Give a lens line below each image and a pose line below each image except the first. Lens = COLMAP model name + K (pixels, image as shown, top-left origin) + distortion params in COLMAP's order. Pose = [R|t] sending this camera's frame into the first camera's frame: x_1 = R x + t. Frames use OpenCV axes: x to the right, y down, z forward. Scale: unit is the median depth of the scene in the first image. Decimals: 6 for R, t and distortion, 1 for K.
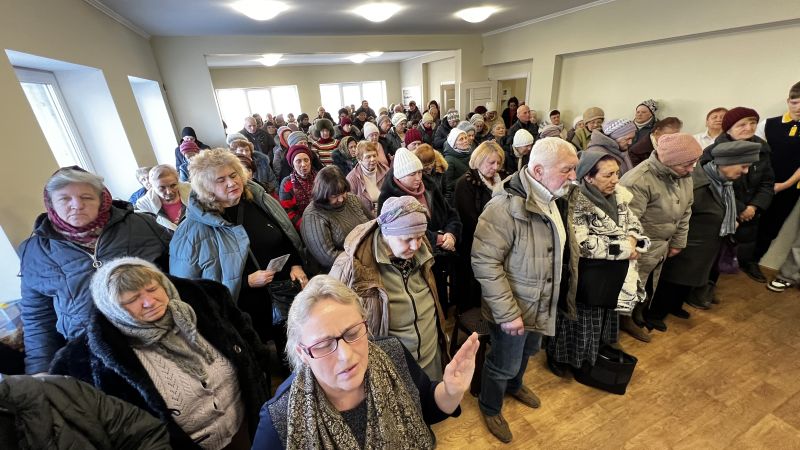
lens RADIAL K [[321.7, 0, 398.2], [0, 321.7, 223.2], [0, 0, 1]] dist [-0.001955, 0.000000]
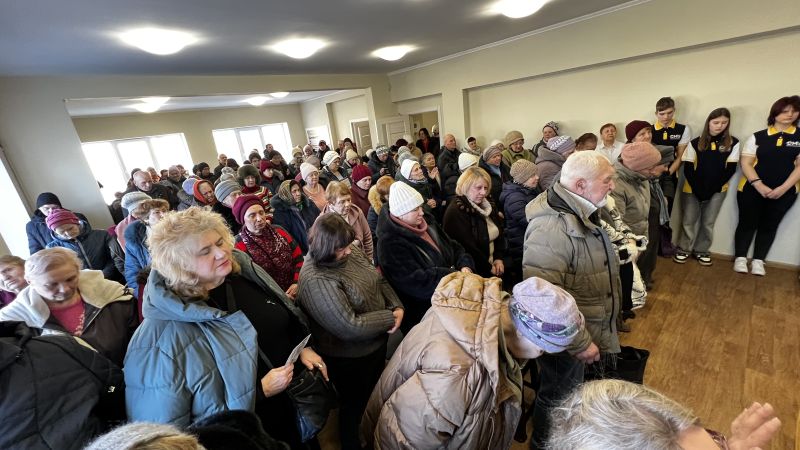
lens RADIAL K [[321.7, 0, 398.2], [0, 321.7, 223.2], [0, 0, 1]] dist [-0.001955, 0.000000]
pose [[0.942771, -0.148127, 0.298733, -0.147142], [0.180236, 0.980132, -0.082807, -0.025795], [-0.280531, 0.131911, 0.950737, 0.091542]]
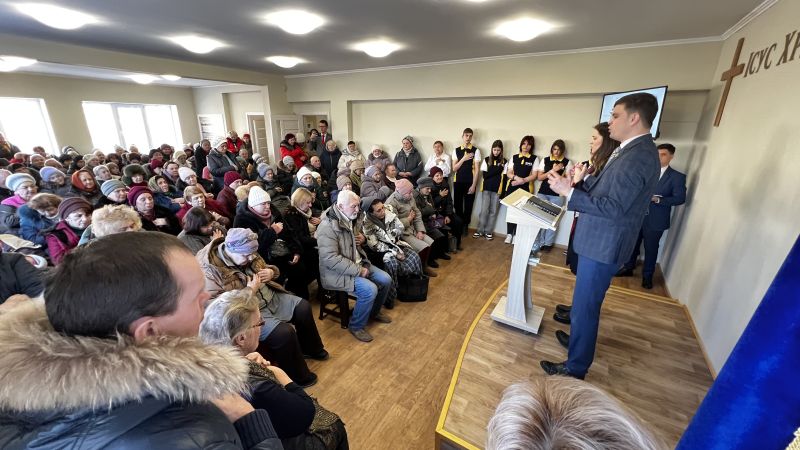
lens RADIAL K [[316.3, 0, 400.9], [0, 316.3, 227.1], [0, 0, 1]] dist [-0.004053, -0.000183]
pose [[0.813878, -0.110650, 0.570403, -0.178547], [0.157938, 0.986866, -0.033917, 0.102492], [-0.559159, 0.117693, 0.820664, -0.193639]]
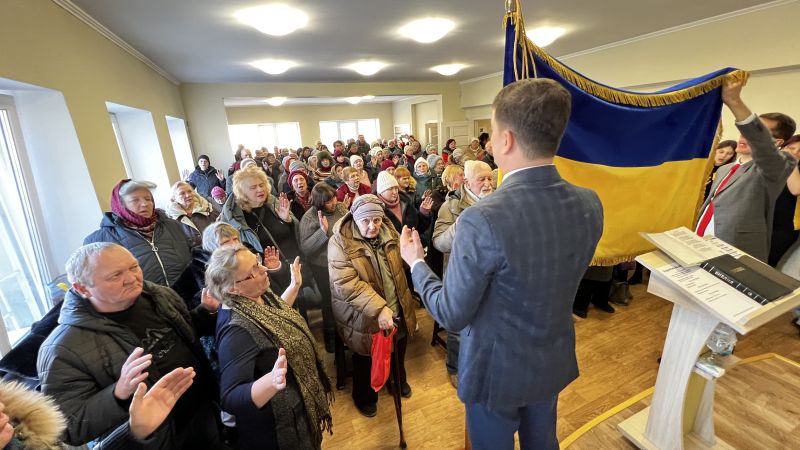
lens RADIAL K [[321.7, 0, 398.2], [0, 321.7, 223.2], [0, 0, 1]] dist [-0.001955, 0.000000]
pose [[0.999918, 0.006643, 0.010922, 0.044229], [-0.005545, 0.995206, -0.097640, 0.064074], [-0.011518, 0.097572, 0.995162, -0.183770]]
